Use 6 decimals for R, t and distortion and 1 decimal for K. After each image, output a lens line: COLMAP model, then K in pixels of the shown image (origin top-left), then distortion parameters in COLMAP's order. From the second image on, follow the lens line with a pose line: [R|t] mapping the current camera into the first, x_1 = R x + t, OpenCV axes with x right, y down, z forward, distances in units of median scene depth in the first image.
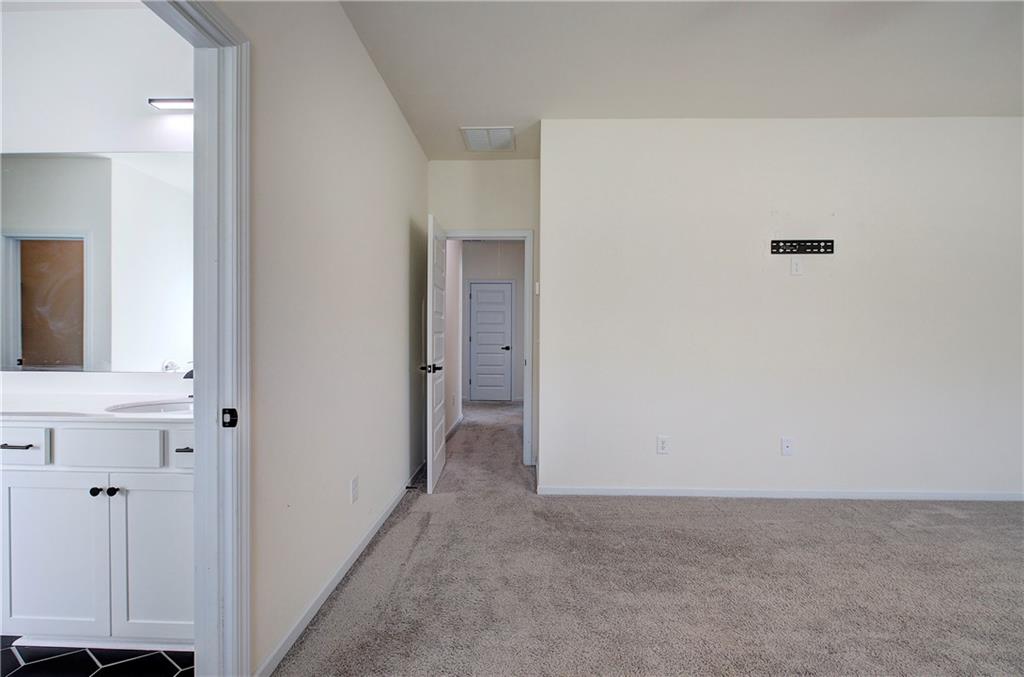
lens RADIAL K [[435.7, 0, 515.7], [0, 435.7, 337.8], [0, 0, 1]] dist [0.000672, 0.000152]
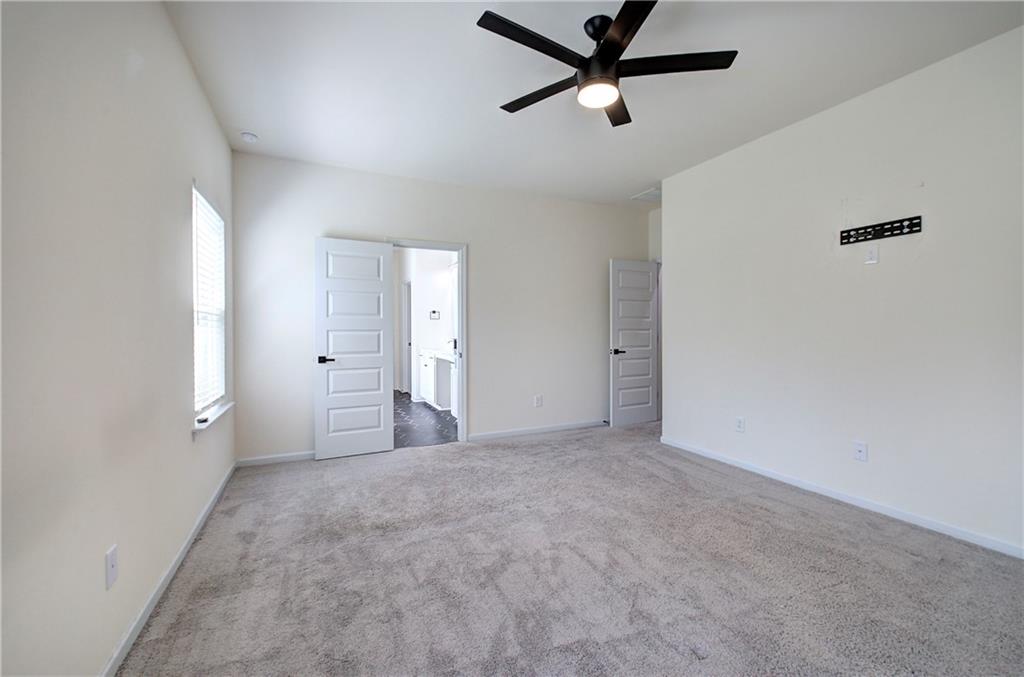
lens RADIAL K [[435.7, 0, 515.7], [0, 435.7, 337.8], [0, 0, 1]] dist [0.000672, 0.000152]
pose [[0.437953, 0.010371, -0.898938, 1.136388], [0.001597, 0.999923, 0.012314, -0.003143], [0.898996, -0.006828, 0.437903, -0.058317]]
